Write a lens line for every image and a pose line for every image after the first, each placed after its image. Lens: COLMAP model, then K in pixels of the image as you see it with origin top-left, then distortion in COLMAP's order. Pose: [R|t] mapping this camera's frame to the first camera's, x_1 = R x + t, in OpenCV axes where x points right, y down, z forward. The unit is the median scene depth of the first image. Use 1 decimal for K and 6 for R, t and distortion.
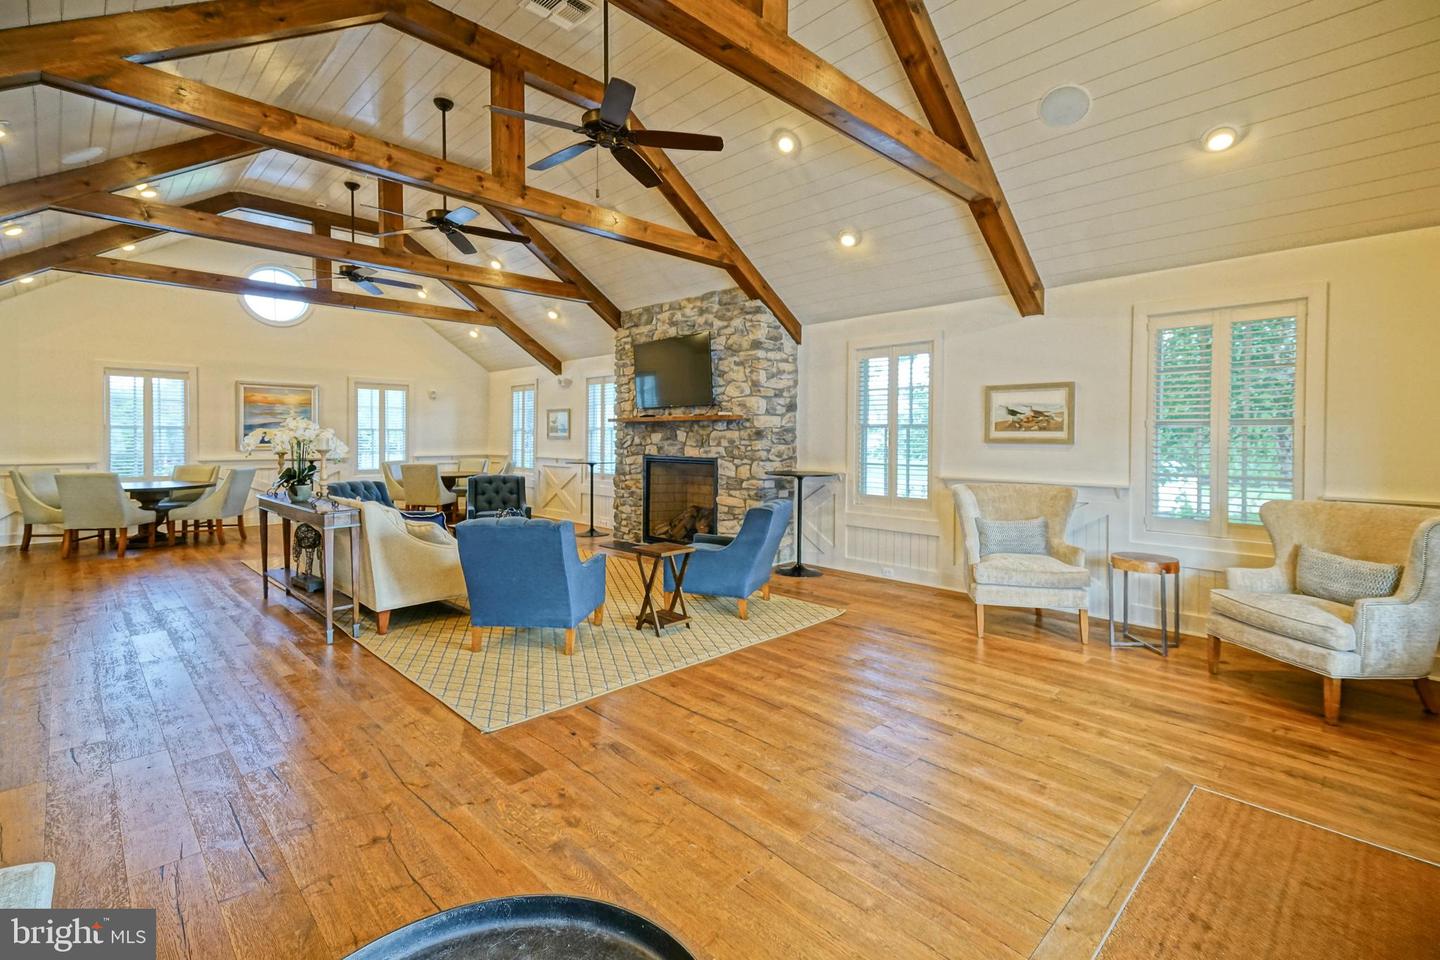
lens RADIAL K [[652.2, 0, 716.5], [0, 652.2, 440.8], [0, 0, 1]] dist [-0.002138, -0.000093]
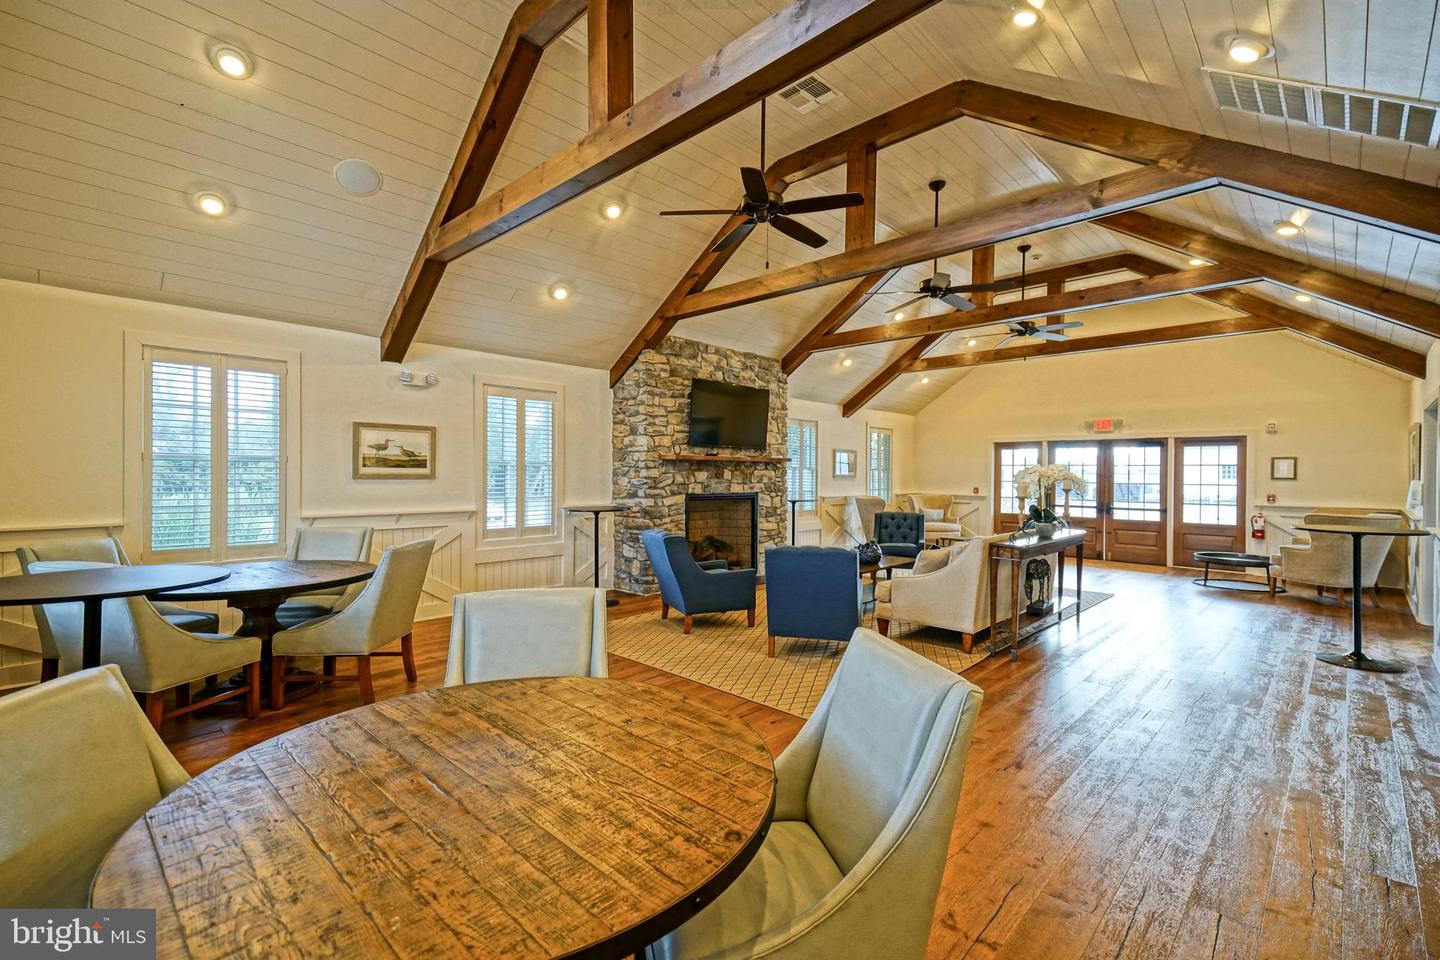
lens RADIAL K [[633.2, 0, 720.0], [0, 633.2, 480.0], [0, 0, 1]] dist [0.002577, 0.000136]
pose [[-0.033593, -0.013295, 0.999347, -1.174565], [0.002132, 0.999908, 0.013374, -0.012958], [-0.999433, 0.002579, -0.033561, 1.107749]]
